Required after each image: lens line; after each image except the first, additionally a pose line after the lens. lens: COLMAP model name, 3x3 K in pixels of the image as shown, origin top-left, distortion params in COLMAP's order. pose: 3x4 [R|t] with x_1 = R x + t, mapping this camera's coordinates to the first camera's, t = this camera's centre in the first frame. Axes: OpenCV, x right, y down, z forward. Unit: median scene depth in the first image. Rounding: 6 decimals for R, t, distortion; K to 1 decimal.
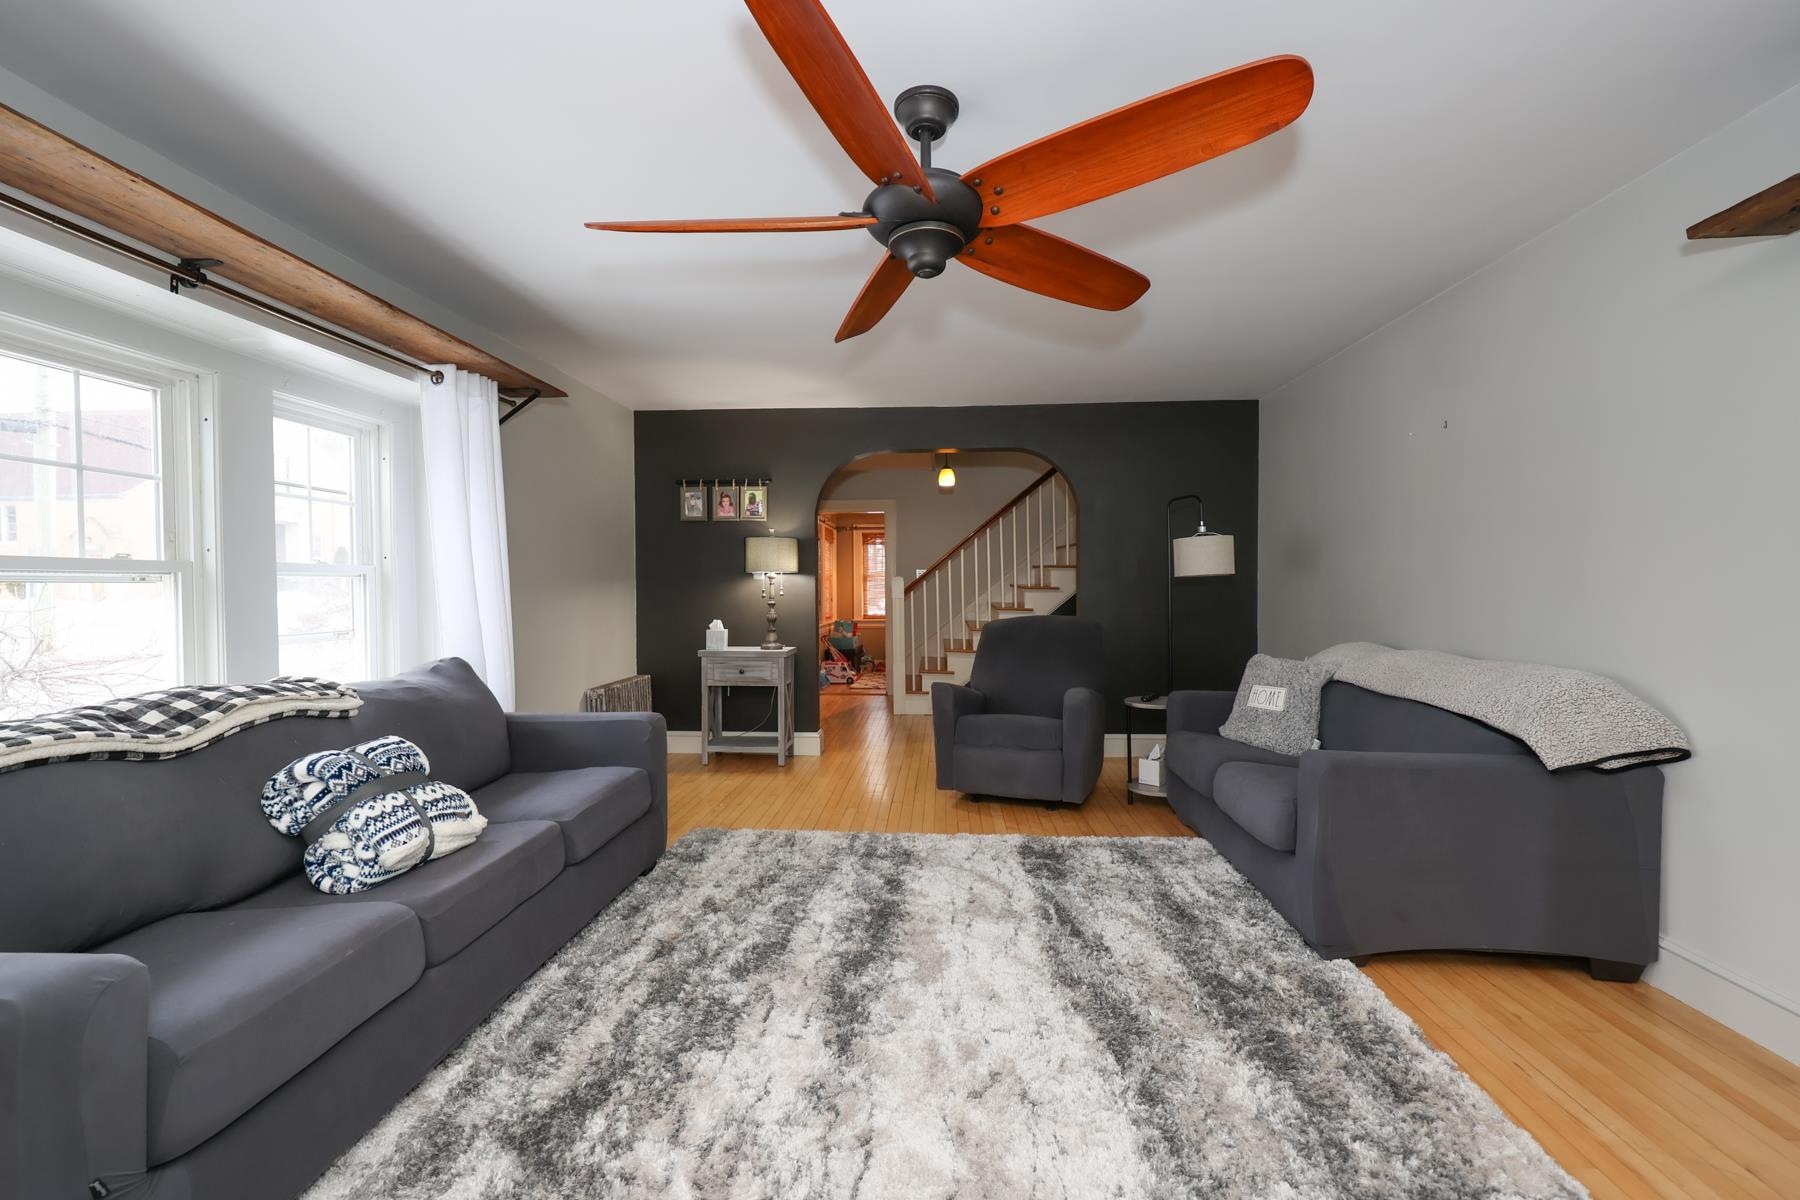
lens RADIAL K [[750.5, 0, 906.4], [0, 750.5, 602.6], [0, 0, 1]] dist [0.002155, 0.000554]
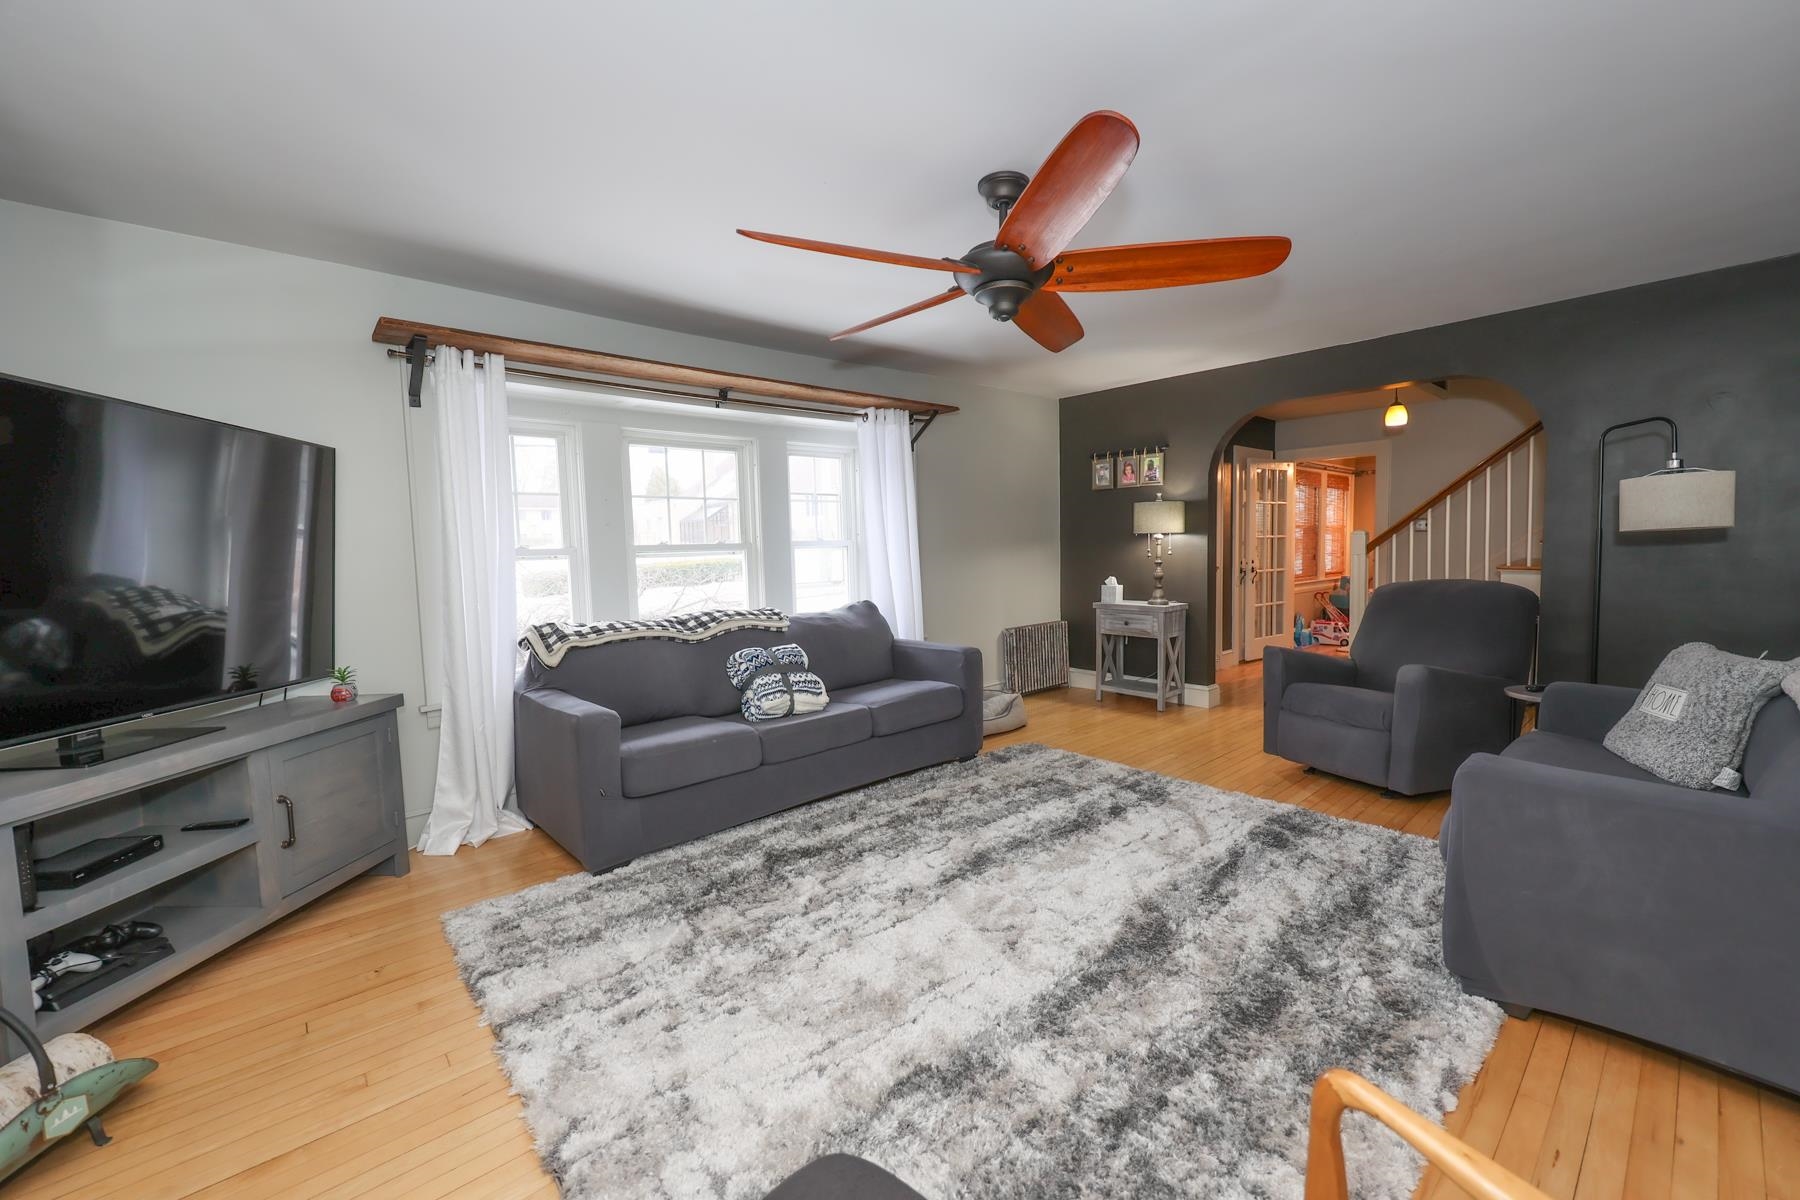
lens RADIAL K [[736.2, 0, 905.2], [0, 736.2, 602.9], [0, 0, 1]] dist [0.002018, 0.000513]
pose [[0.708772, 0.044232, -0.704049, 0.573317], [0.005841, 0.997630, 0.068557, -0.028393], [0.705413, -0.052703, 0.706834, -0.024763]]
